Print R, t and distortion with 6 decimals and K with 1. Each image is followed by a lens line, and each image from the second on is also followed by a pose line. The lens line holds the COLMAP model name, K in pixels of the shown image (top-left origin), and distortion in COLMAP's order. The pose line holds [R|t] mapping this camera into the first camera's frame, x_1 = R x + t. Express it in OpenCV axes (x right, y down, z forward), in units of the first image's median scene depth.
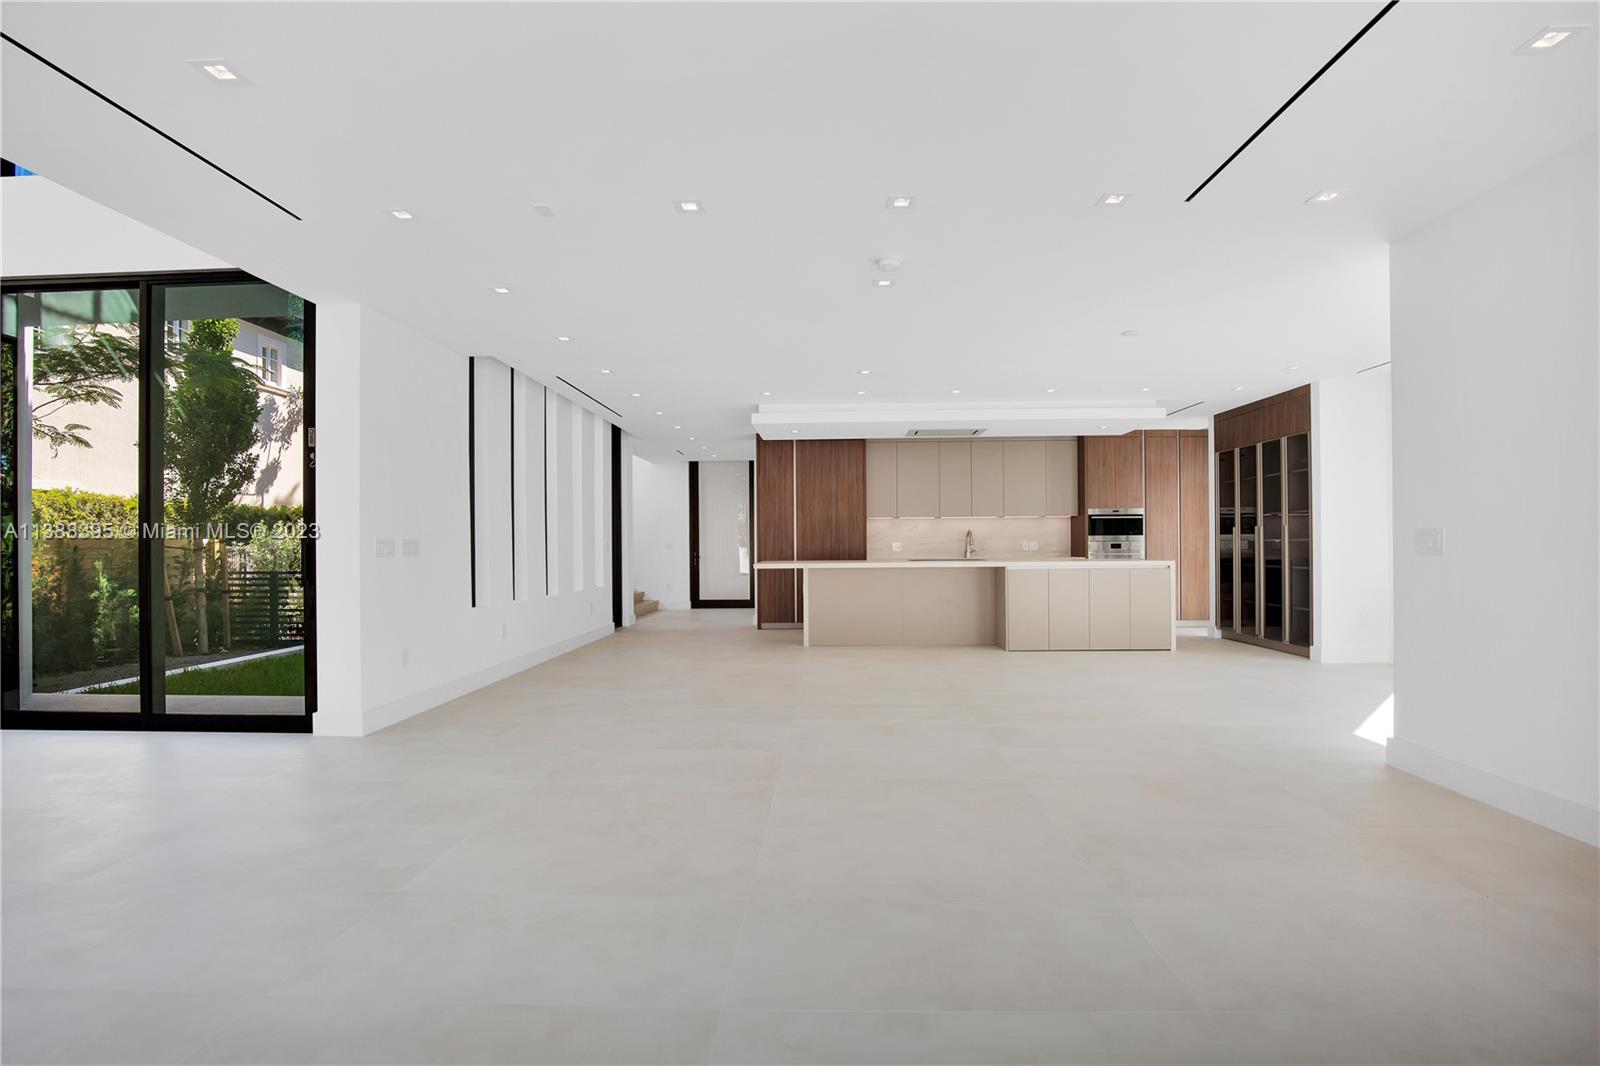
lens RADIAL K [[751.6, 0, 800.0], [0, 751.6, 533.0], [0, 0, 1]] dist [0.000028, -0.000008]
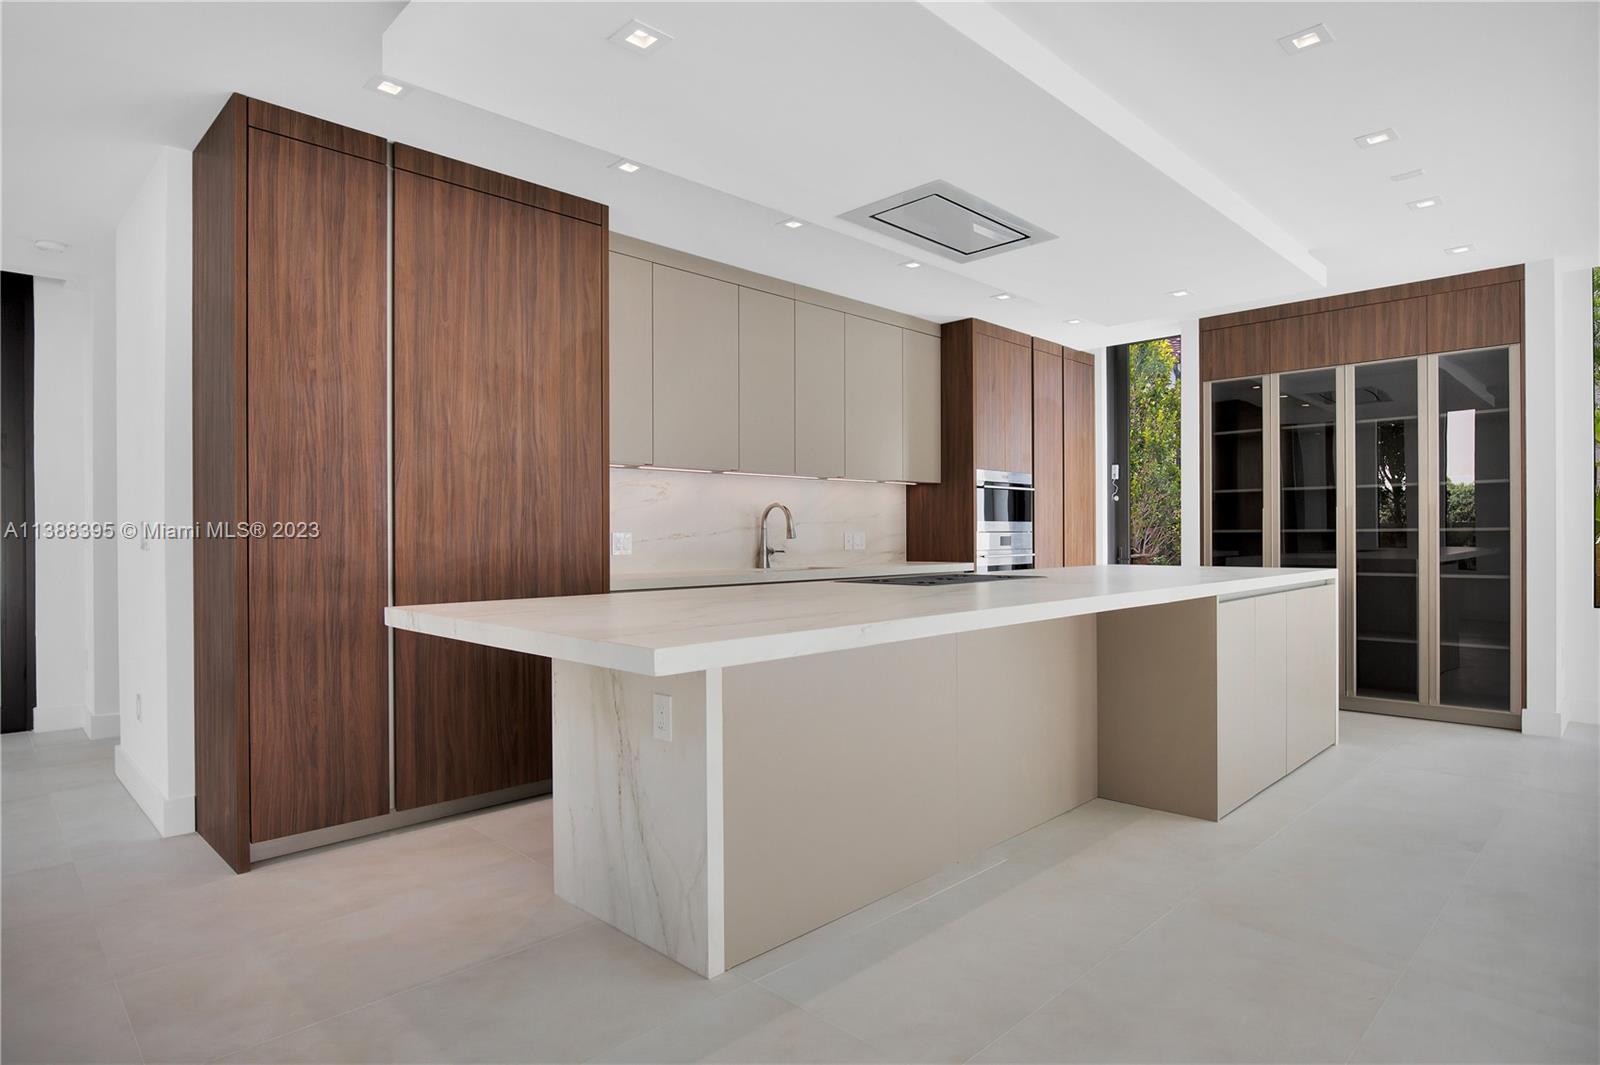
lens RADIAL K [[869.5, 0, 800.0], [0, 869.5, 532.5], [0, 0, 1]] dist [-0.002065, -0.000028]
pose [[0.672899, 0.006082, 0.739709, -0.144062], [-0.013196, 0.999906, 0.003783, 0.011003], [-0.739616, -0.012307, 0.672916, 0.670511]]
